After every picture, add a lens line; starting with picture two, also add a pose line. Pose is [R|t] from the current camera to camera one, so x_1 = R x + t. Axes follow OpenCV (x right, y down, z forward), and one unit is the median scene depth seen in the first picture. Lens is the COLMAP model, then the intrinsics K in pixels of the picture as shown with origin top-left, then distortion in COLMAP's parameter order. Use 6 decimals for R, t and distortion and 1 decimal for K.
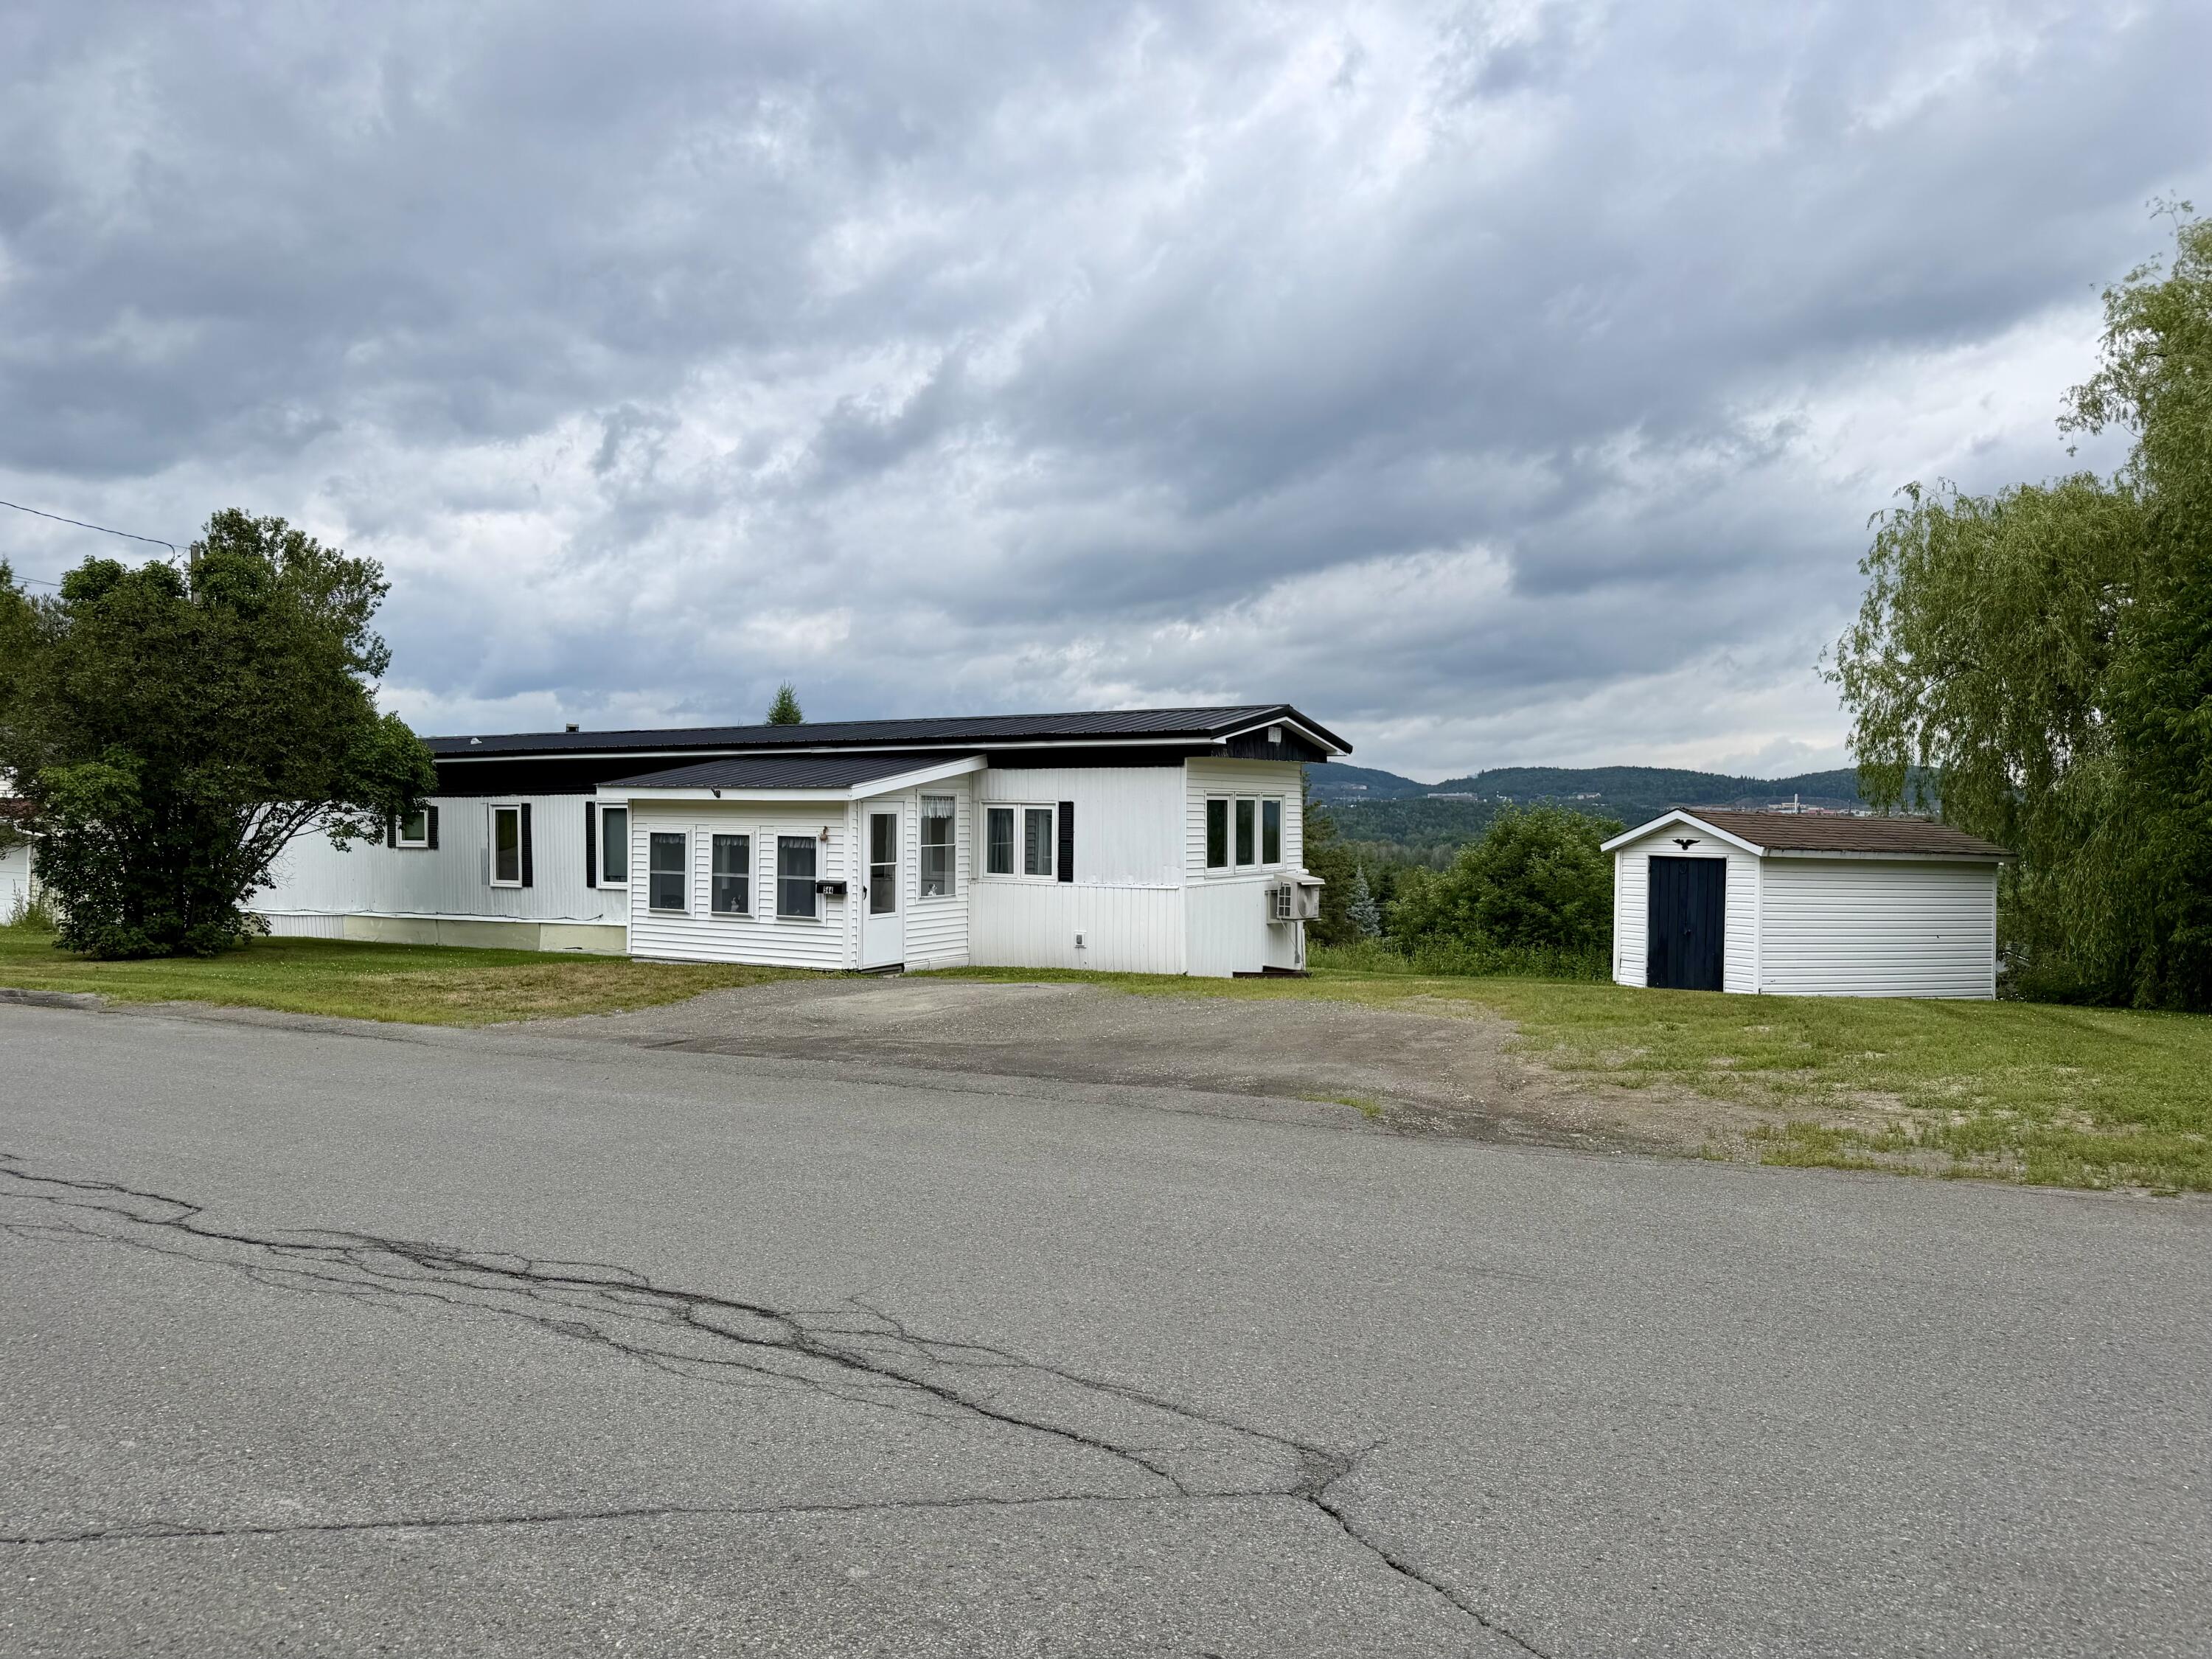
lens RADIAL K [[1552.9, 0, 1106.0], [0, 1552.9, 829.5], [0, 0, 1]] dist [0.075964, -0.001641]
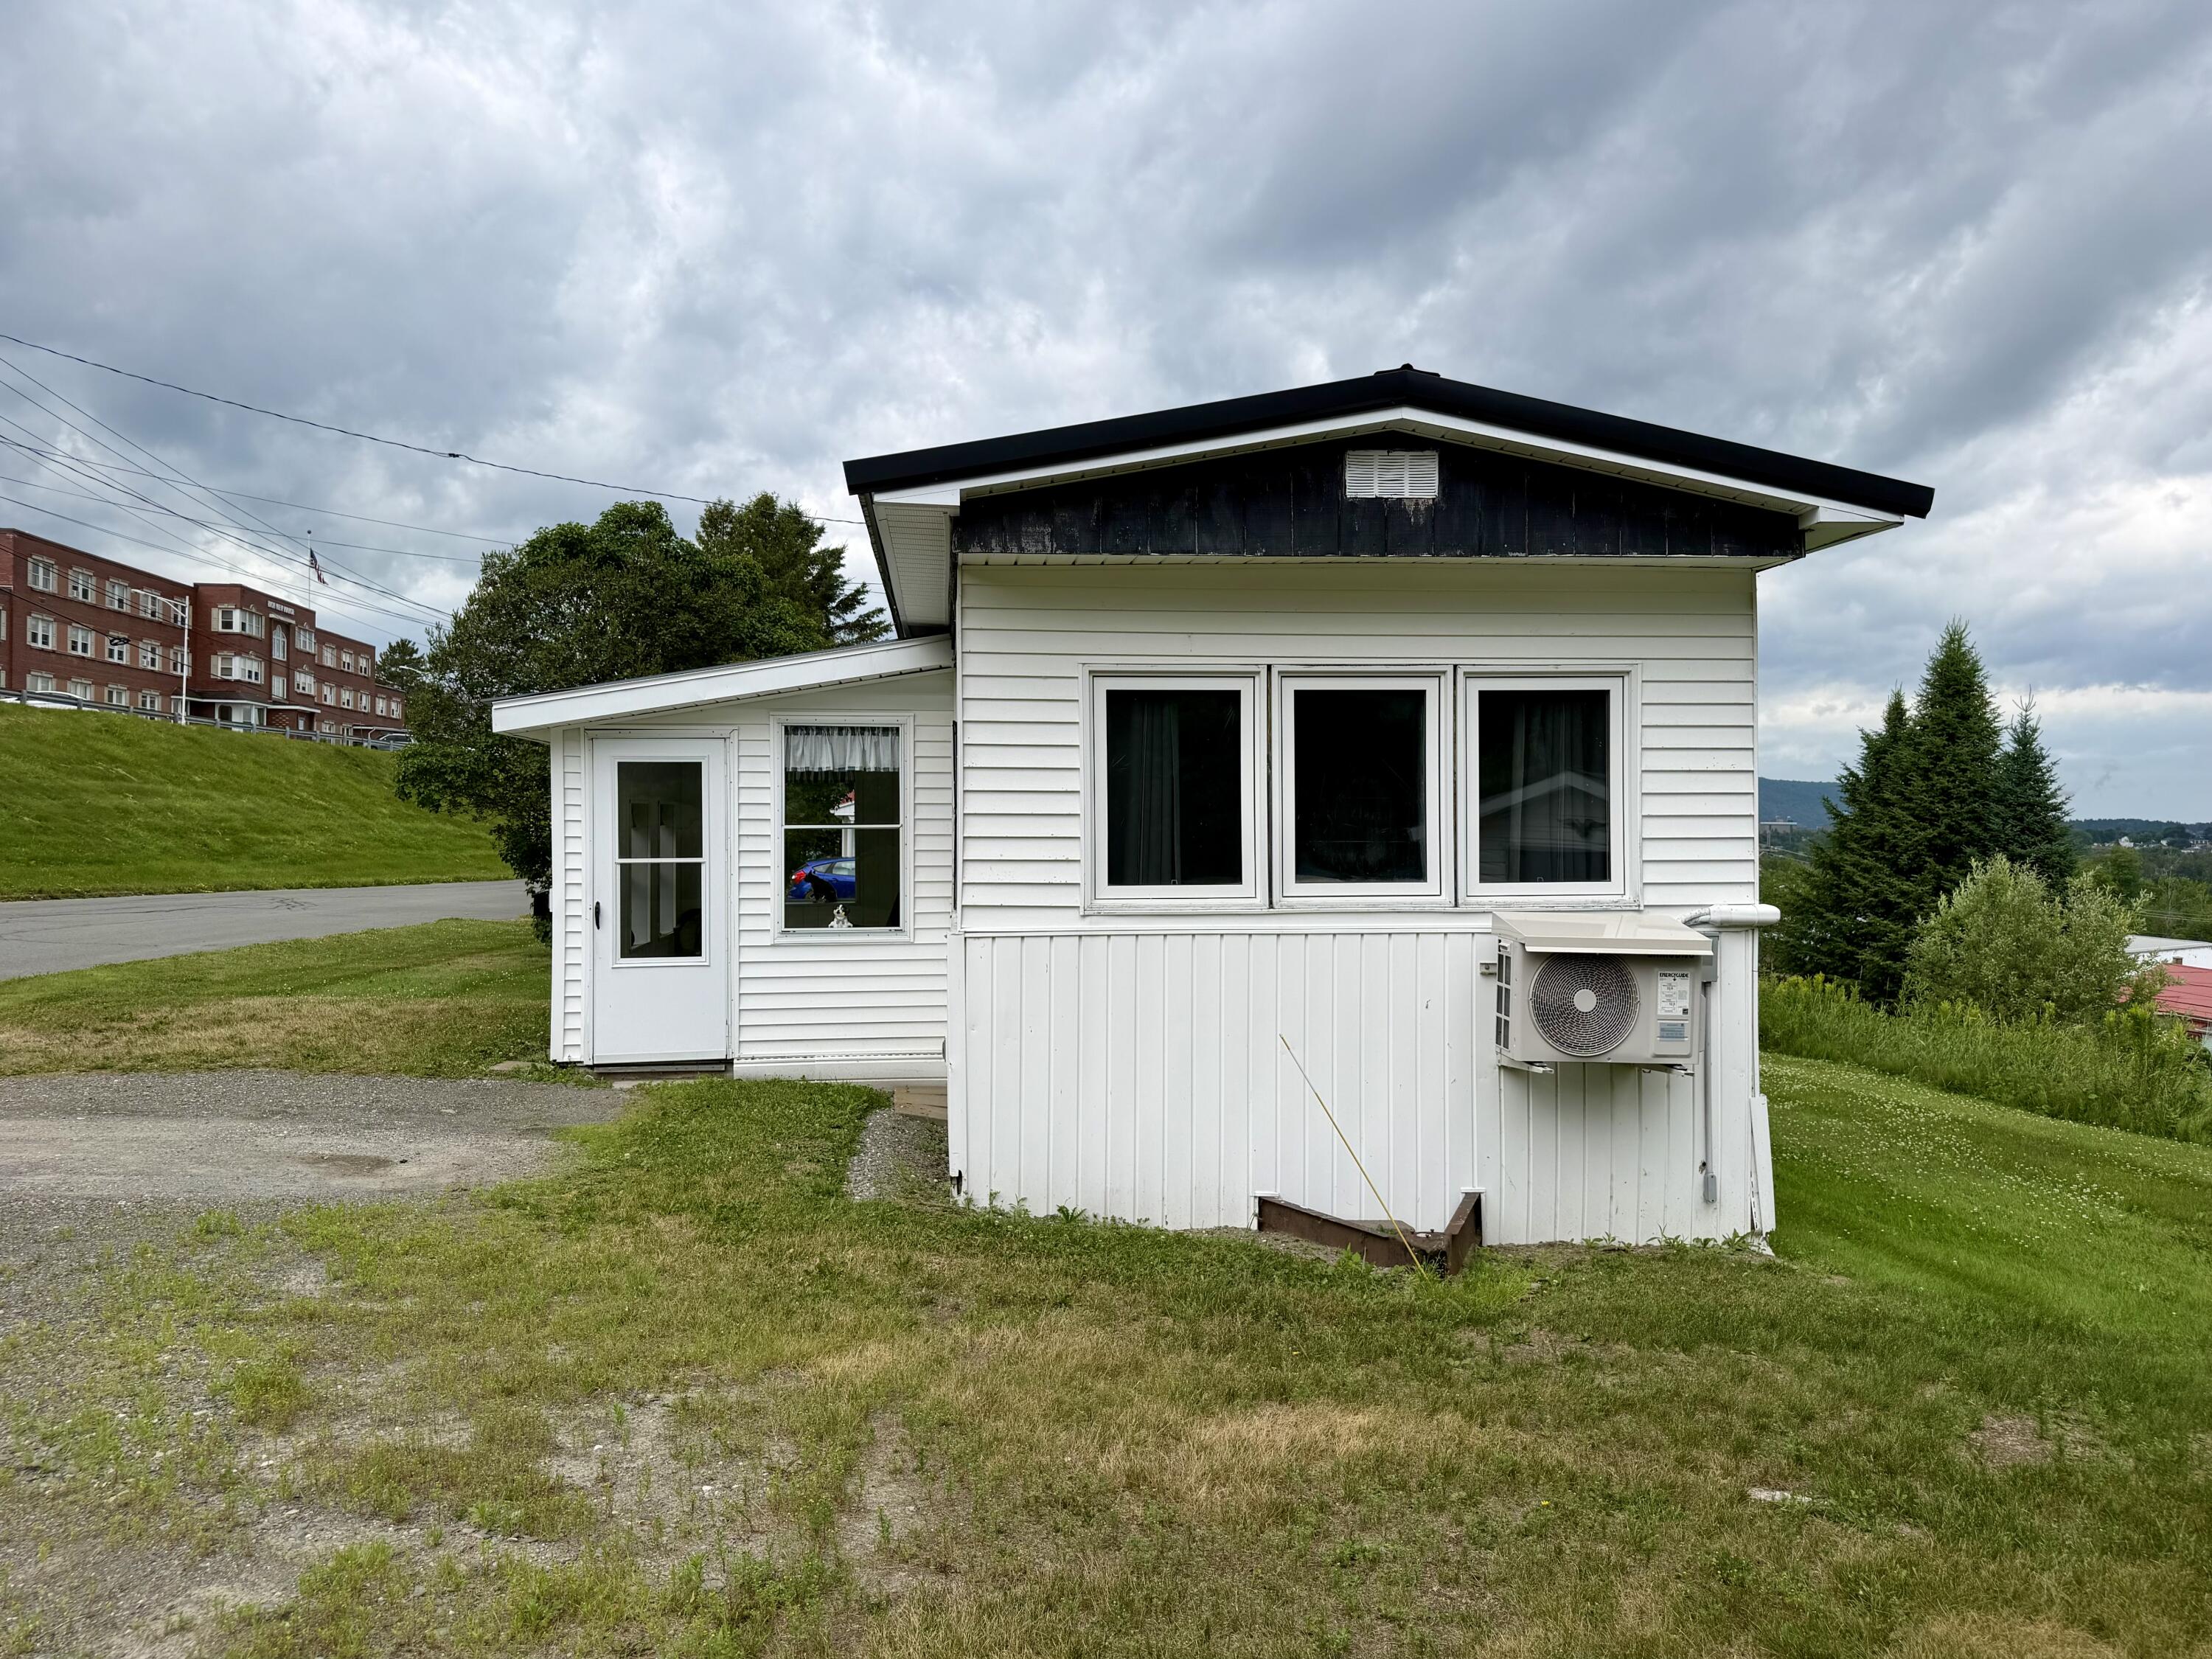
lens RADIAL K [[1552.9, 0, 1106.0], [0, 1552.9, 829.5], [0, 0, 1]] dist [0.075964, -0.001641]
pose [[0.587165, -0.004113, -0.809457, 0.333387], [-0.005767, 0.999940, -0.009264, 0.014913], [0.809447, 0.010108, 0.587106, 0.765726]]
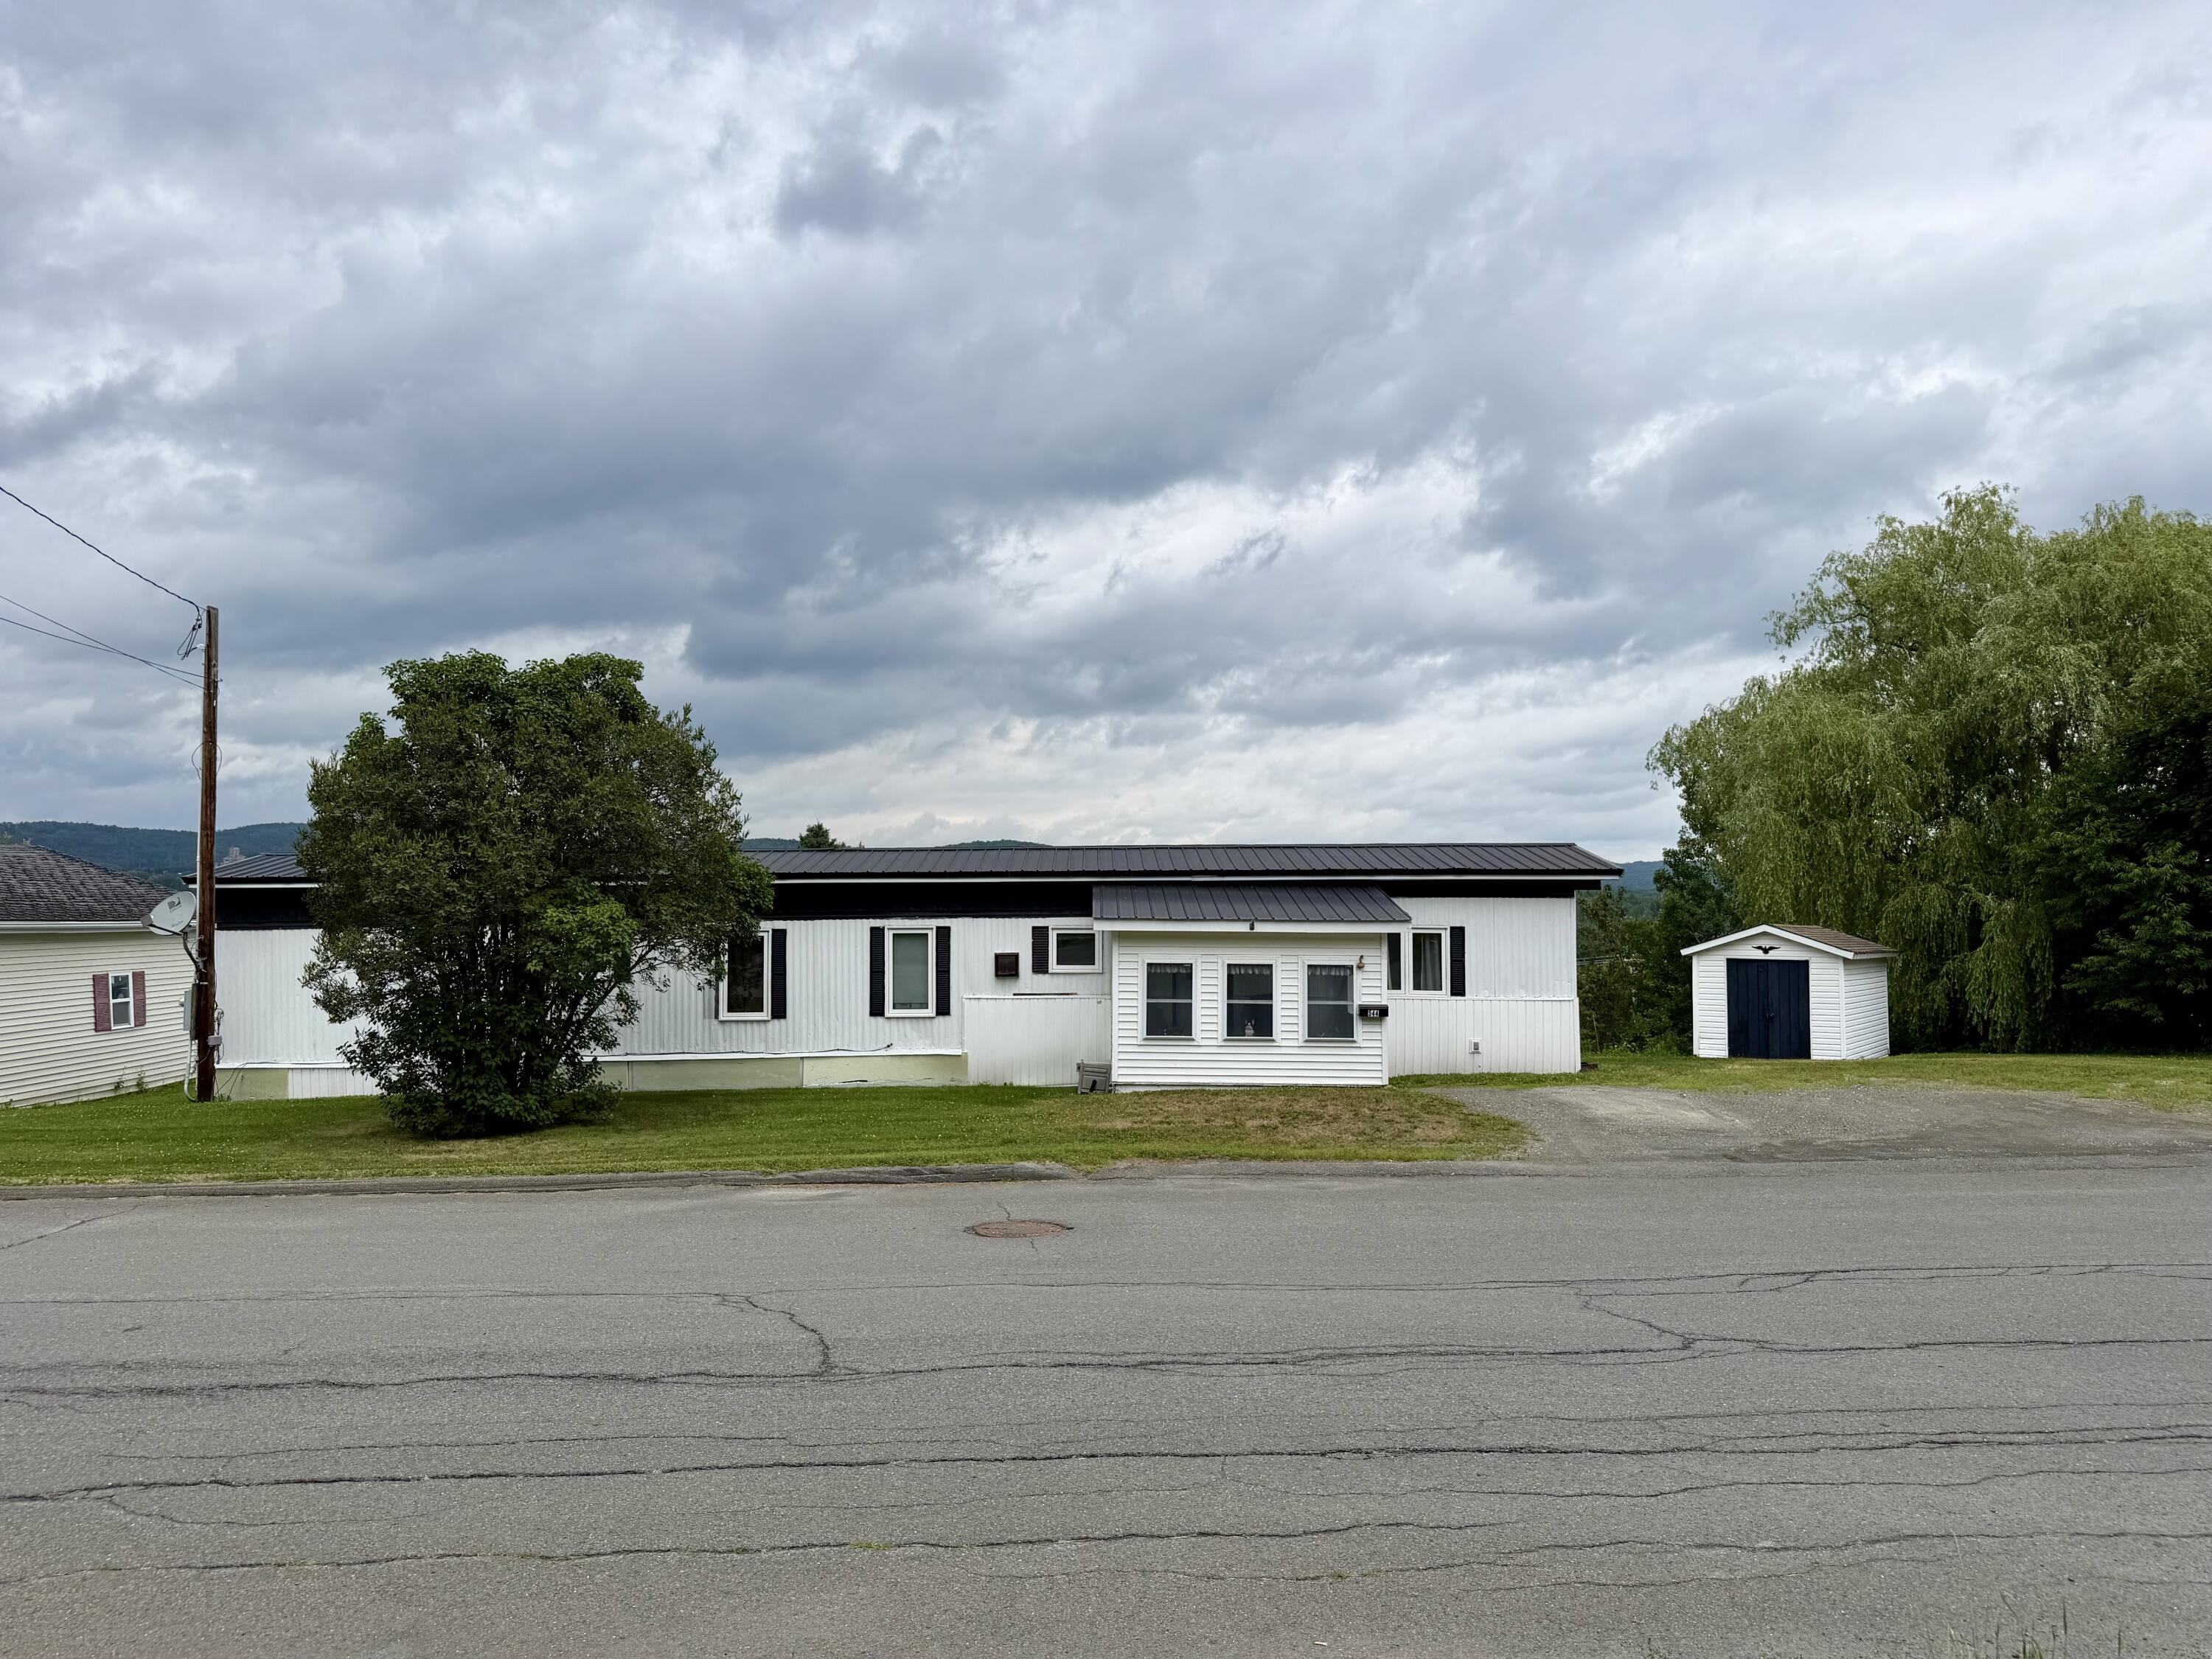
lens RADIAL K [[1529.0, 0, 1106.0], [0, 1529.0, 829.5], [0, 0, 1]] dist [0.062435, -0.001148]
pose [[0.860928, 0.015086, 0.508503, -0.817988], [0.008690, 0.998978, -0.044351, -0.040999], [-0.508652, 0.042602, 0.859918, 0.141055]]
